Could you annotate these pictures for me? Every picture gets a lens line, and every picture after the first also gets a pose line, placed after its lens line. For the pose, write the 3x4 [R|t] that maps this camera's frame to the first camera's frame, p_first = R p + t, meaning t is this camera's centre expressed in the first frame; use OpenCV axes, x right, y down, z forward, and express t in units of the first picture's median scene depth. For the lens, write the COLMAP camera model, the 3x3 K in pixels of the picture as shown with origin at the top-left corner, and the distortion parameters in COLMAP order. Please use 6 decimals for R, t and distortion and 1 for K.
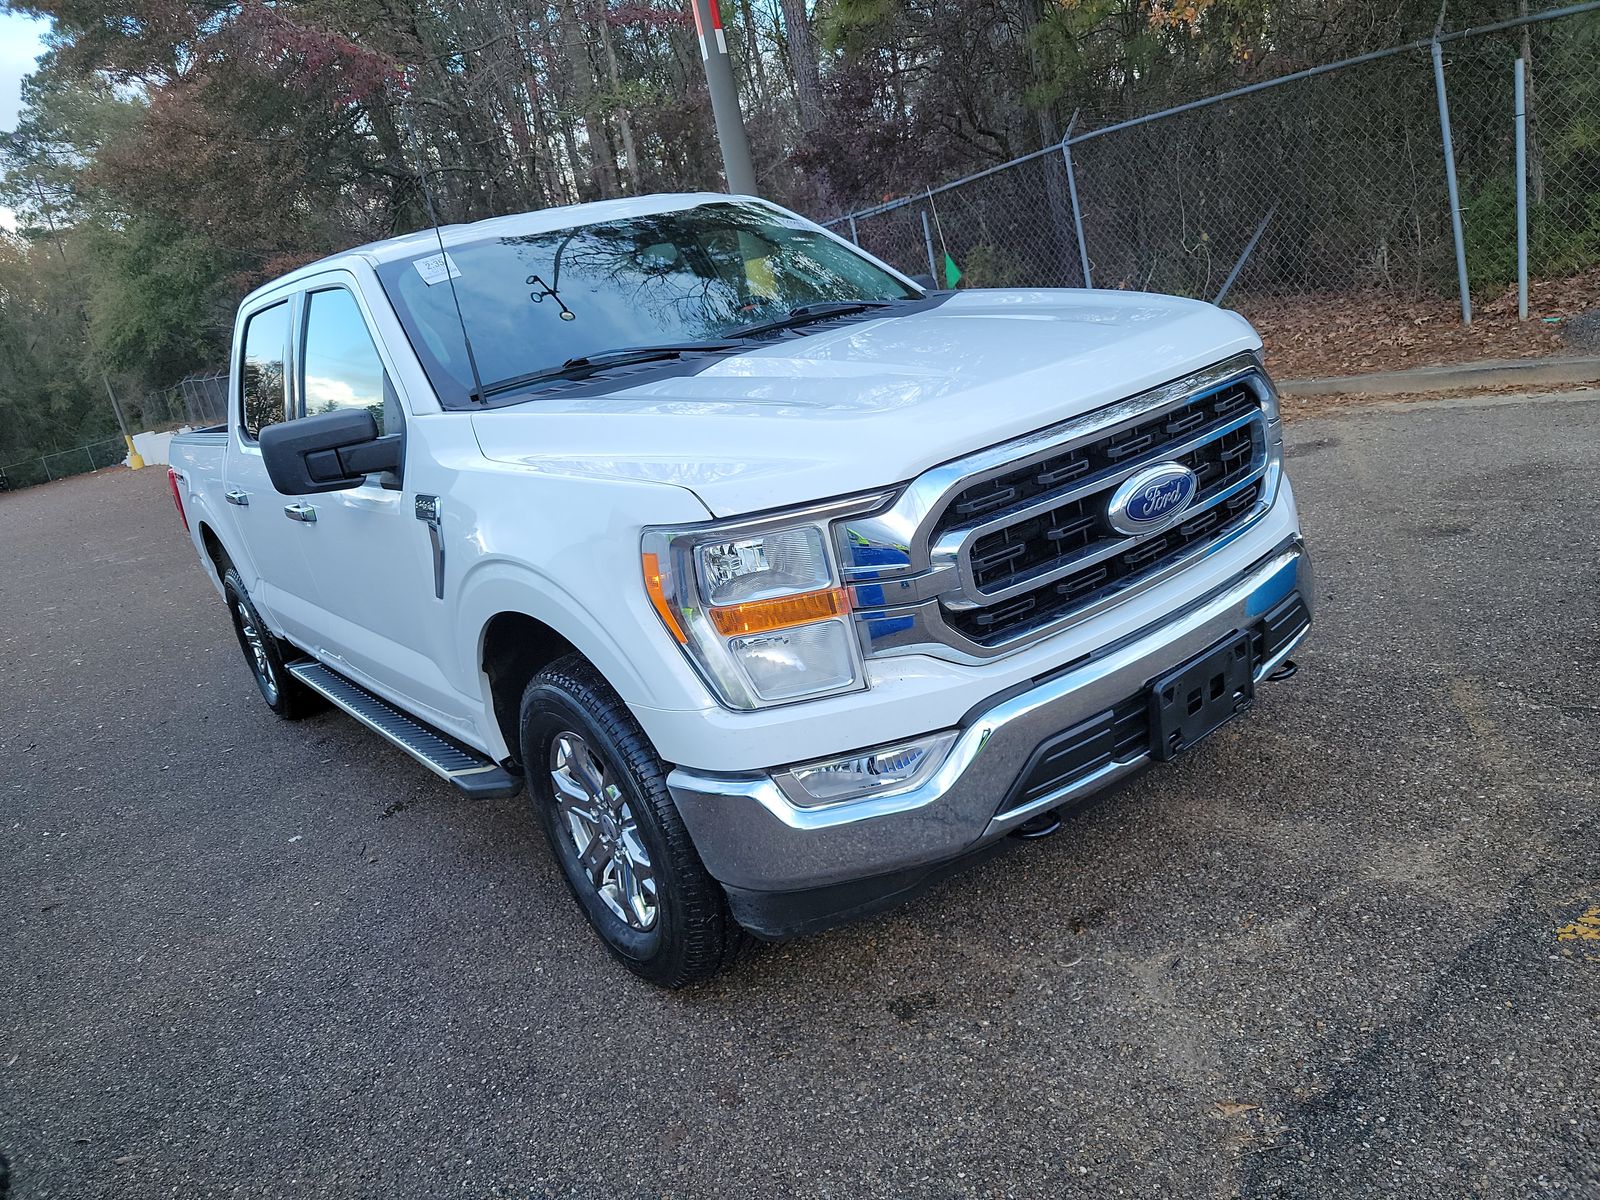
lens RADIAL K [[1156.7, 0, 804.2], [0, 1156.7, 629.3], [0, 0, 1]] dist [0.037298, -0.004456]
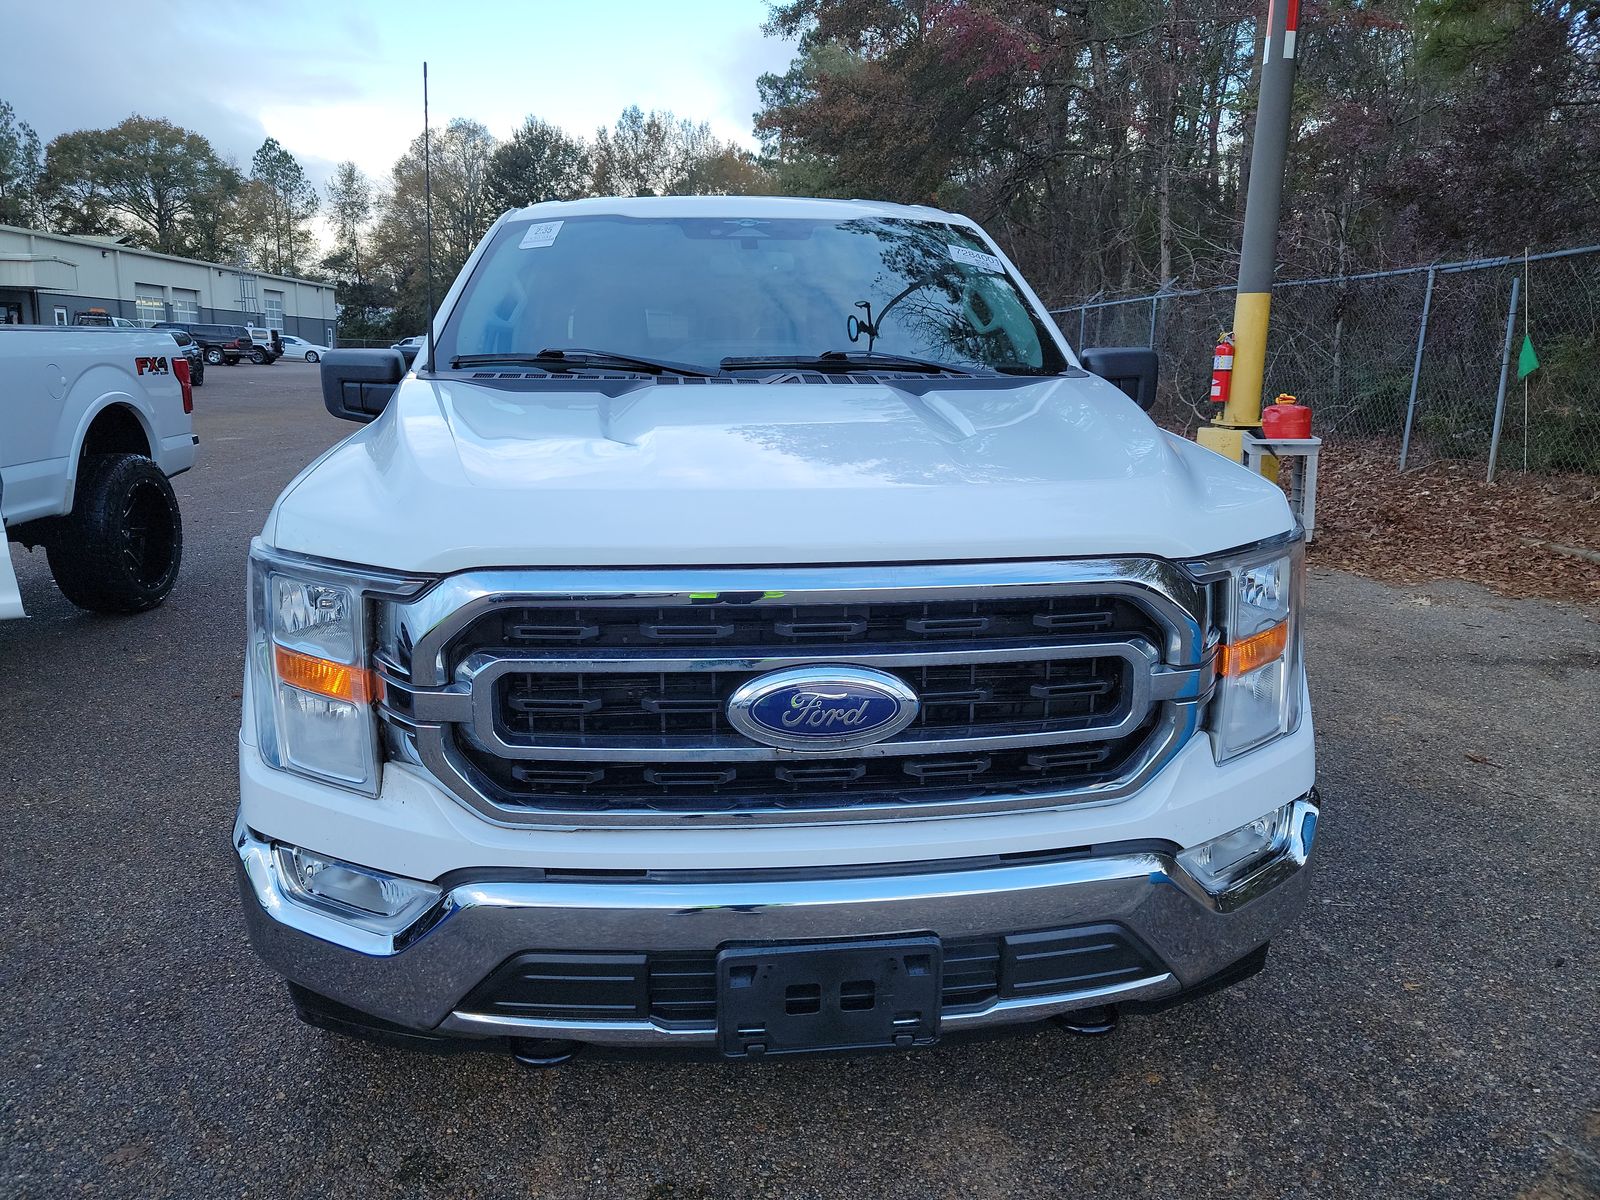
lens RADIAL K [[1147.9, 0, 800.0], [0, 1147.9, 600.0], [0, 0, 1]] dist [0.060825, -0.063585]
pose [[0.816904, 0.320676, -0.479412, 0.615253], [-0.323416, 0.942902, 0.079610, -0.230707], [0.477567, 0.090015, 0.873972, 0.374450]]
